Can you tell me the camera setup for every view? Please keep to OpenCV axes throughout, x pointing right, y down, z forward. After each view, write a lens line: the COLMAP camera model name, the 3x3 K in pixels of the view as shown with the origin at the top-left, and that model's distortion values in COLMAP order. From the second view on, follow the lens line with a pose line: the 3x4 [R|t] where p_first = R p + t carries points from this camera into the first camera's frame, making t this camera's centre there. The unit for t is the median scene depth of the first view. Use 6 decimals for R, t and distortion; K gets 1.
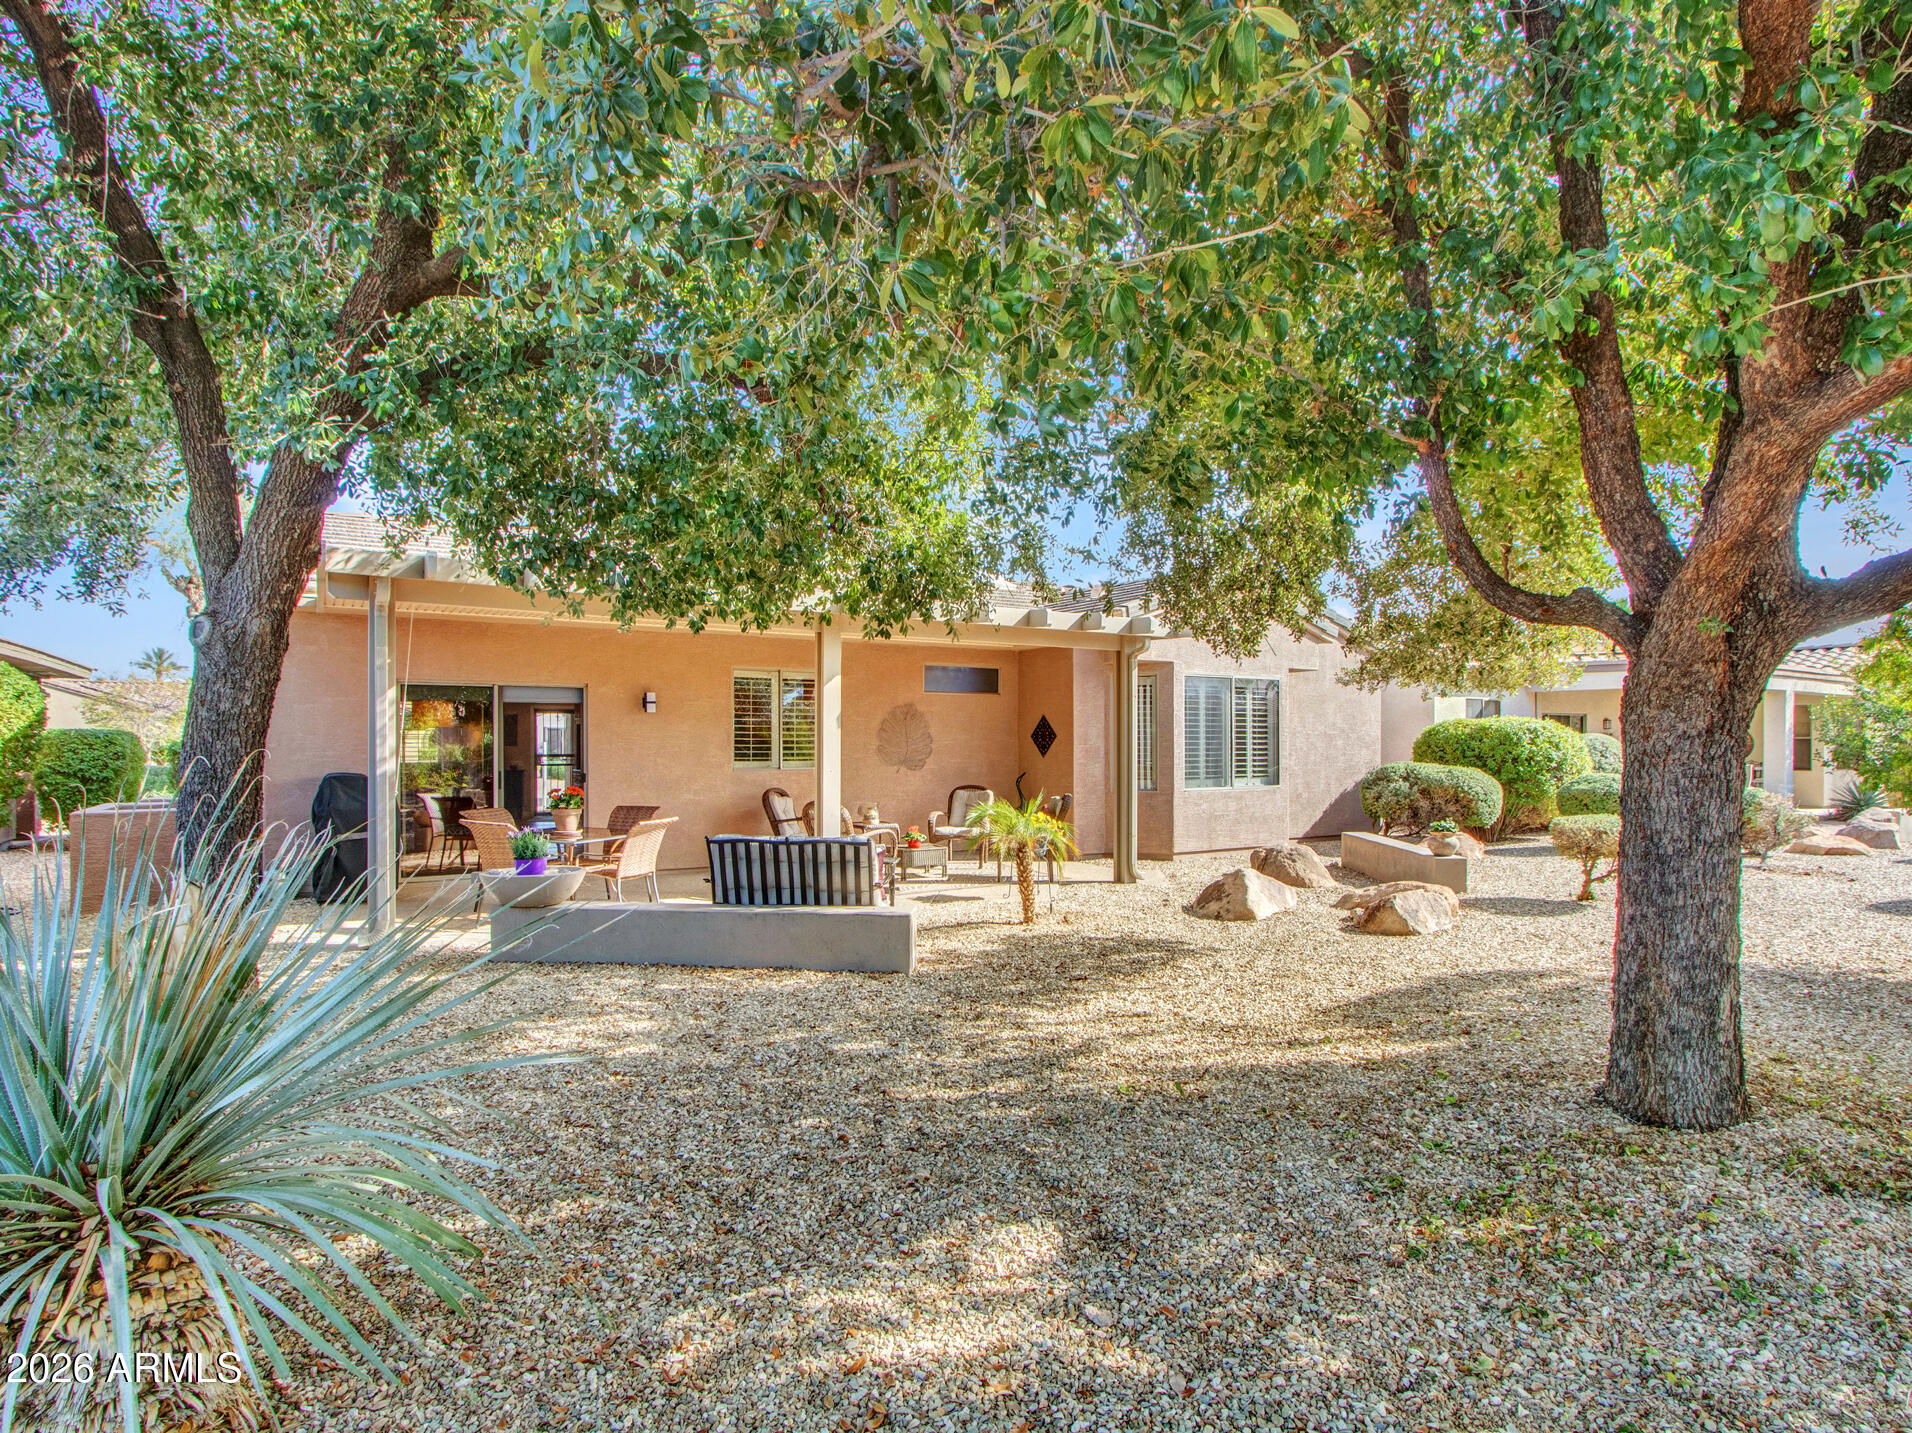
lens RADIAL K [[990.6, 0, 956.0], [0, 990.6, 716.5], [0, 0, 1]] dist [-0.000674, 0.000062]
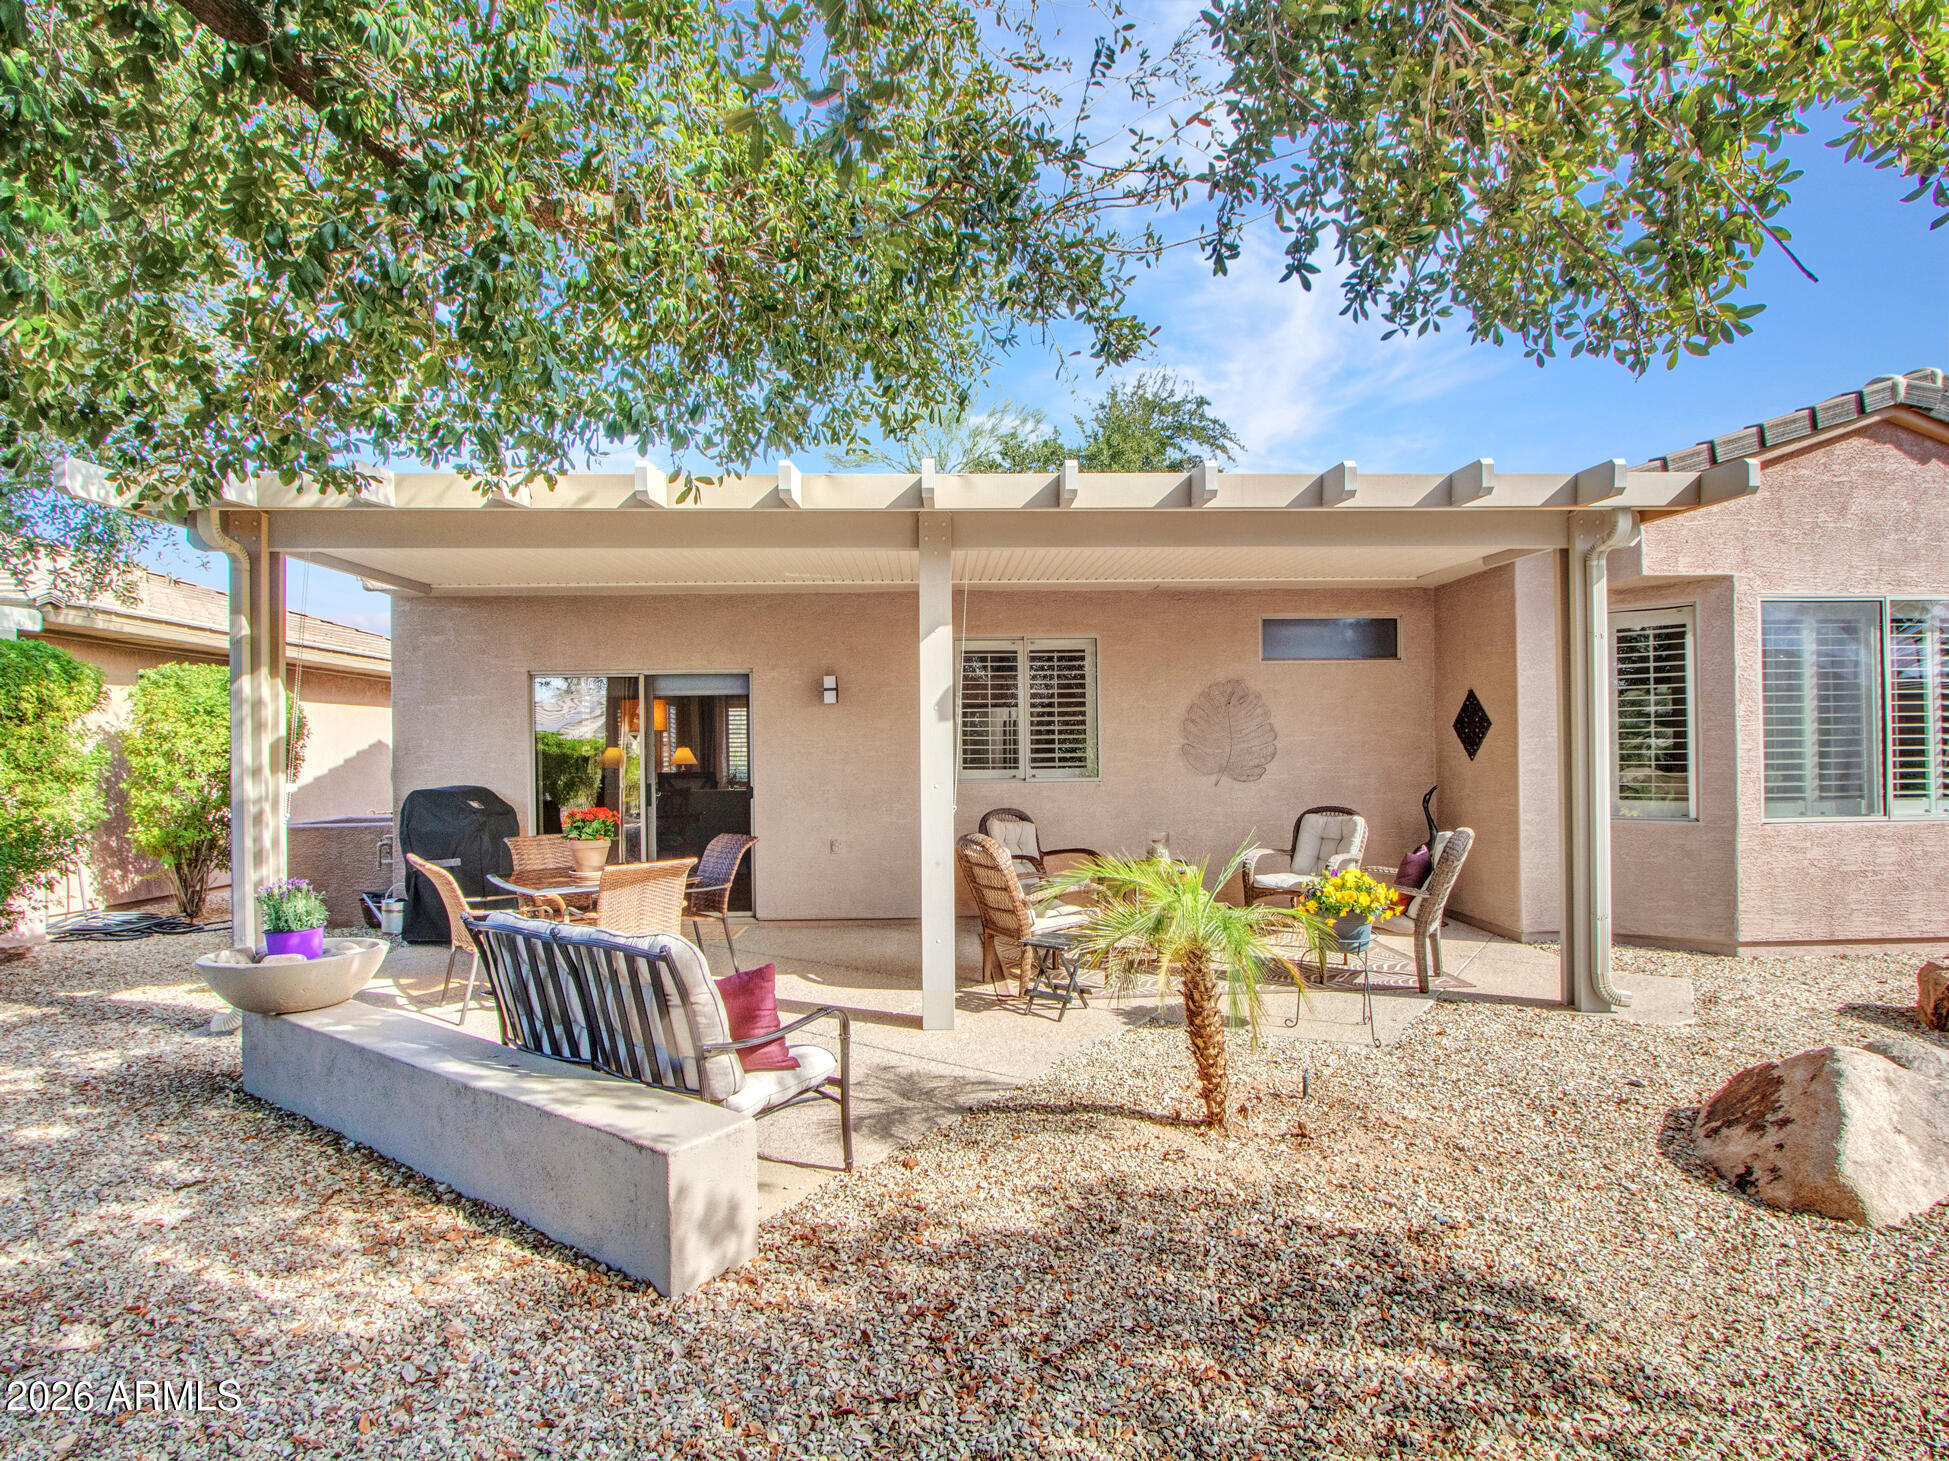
lens RADIAL K [[1009.7, 0, 974.5], [0, 1009.7, 730.5], [0, 0, 1]] dist [-0.000674, 0.000062]
pose [[0.872122, -0.023363, -0.488730, 0.151522], [0.027081, 0.999633, 0.000540, 0.018519], [0.488538, -0.013706, 0.872435, 0.398863]]
